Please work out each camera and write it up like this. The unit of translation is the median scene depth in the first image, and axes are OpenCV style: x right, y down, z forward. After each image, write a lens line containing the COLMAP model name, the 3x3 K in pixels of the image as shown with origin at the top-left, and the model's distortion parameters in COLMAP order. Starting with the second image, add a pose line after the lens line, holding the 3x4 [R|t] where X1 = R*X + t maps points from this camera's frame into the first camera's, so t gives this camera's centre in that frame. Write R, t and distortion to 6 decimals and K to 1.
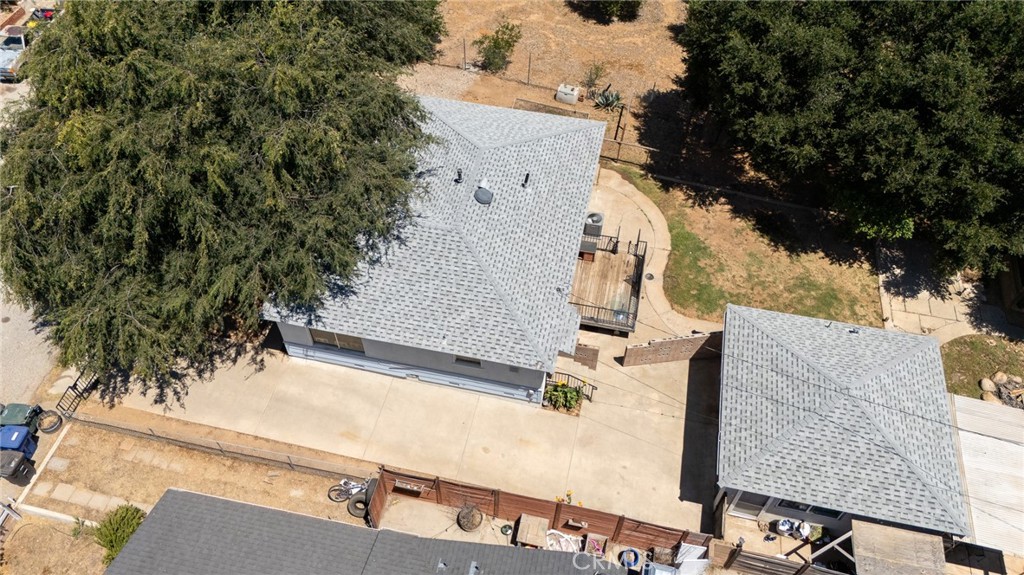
lens RADIAL K [[747.9, 0, 509.6], [0, 747.9, 288.2], [0, 0, 1]] dist [0.076644, -0.074656]
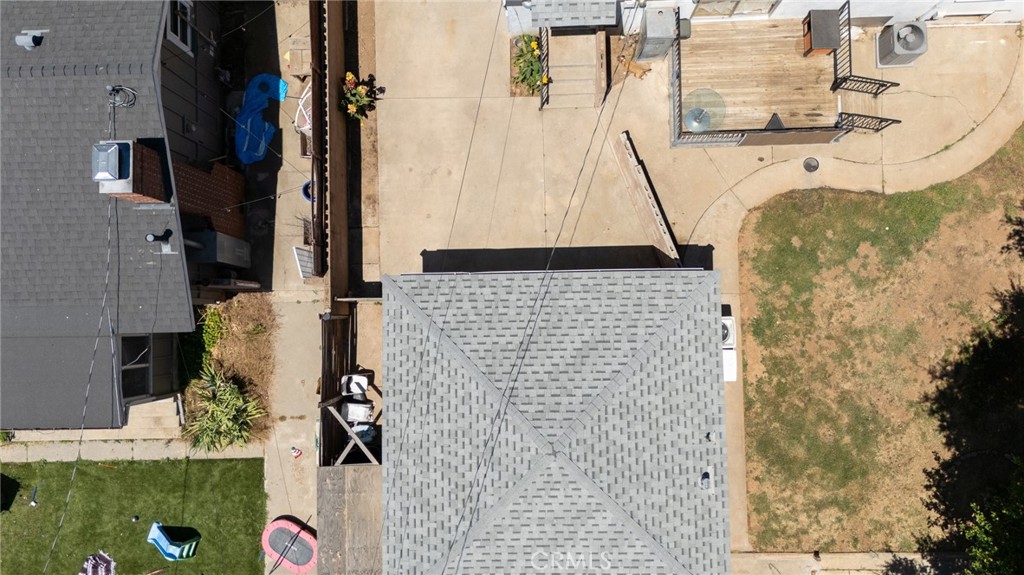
lens RADIAL K [[747.9, 0, 509.6], [0, 747.9, 288.2], [0, 0, 1]] dist [0.076644, -0.074656]
pose [[0.229411, 0.971774, -0.055015, 0.260226], [-0.741407, 0.211089, 0.636991, -0.195342], [0.630624, -0.105344, 0.768906, 0.398766]]
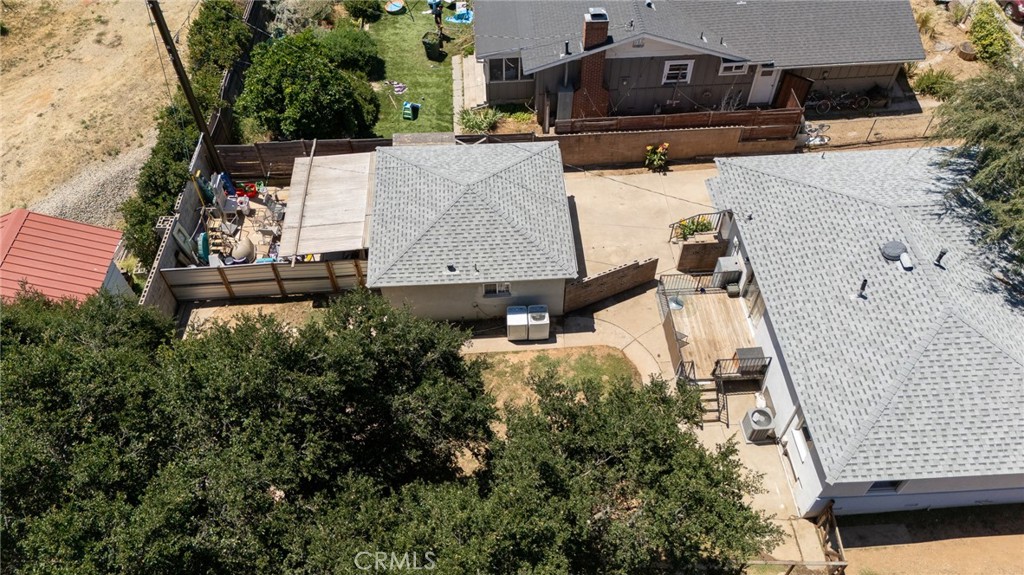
lens RADIAL K [[747.9, 0, 509.6], [0, 747.9, 288.2], [0, 0, 1]] dist [0.076644, -0.074656]
pose [[-0.962954, 0.211991, -0.166673, 0.462683], [-0.208698, -0.194431, 0.958458, -0.749532], [0.170778, 0.957735, 0.231470, 0.686454]]
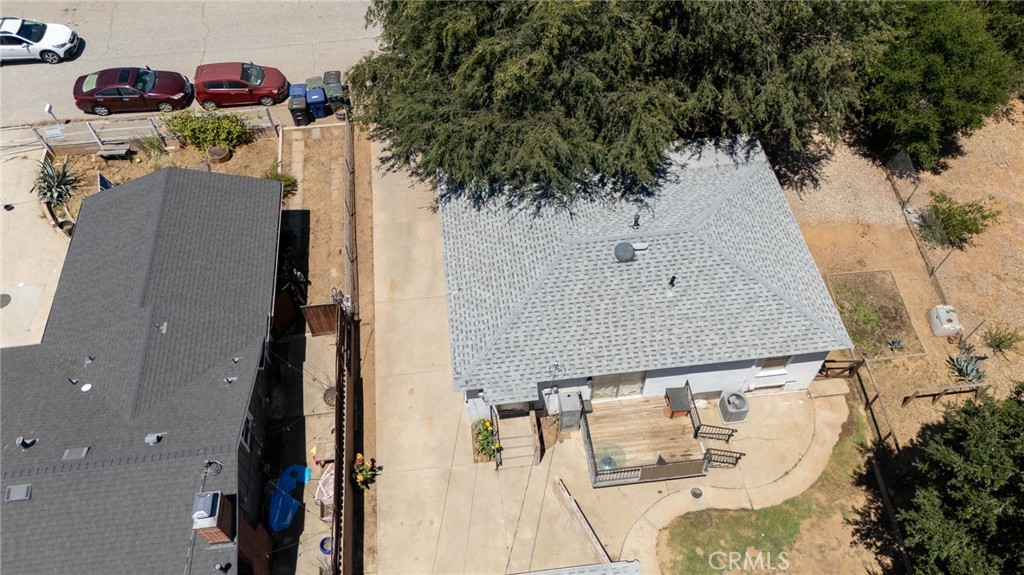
lens RADIAL K [[747.9, 0, 509.6], [0, 747.9, 288.2], [0, 0, 1]] dist [0.076644, -0.074656]
pose [[0.324330, 0.753299, -0.572145, 0.419193], [-0.731340, 0.583301, 0.353415, -0.280576], [0.599960, 0.303809, 0.740100, 0.228012]]
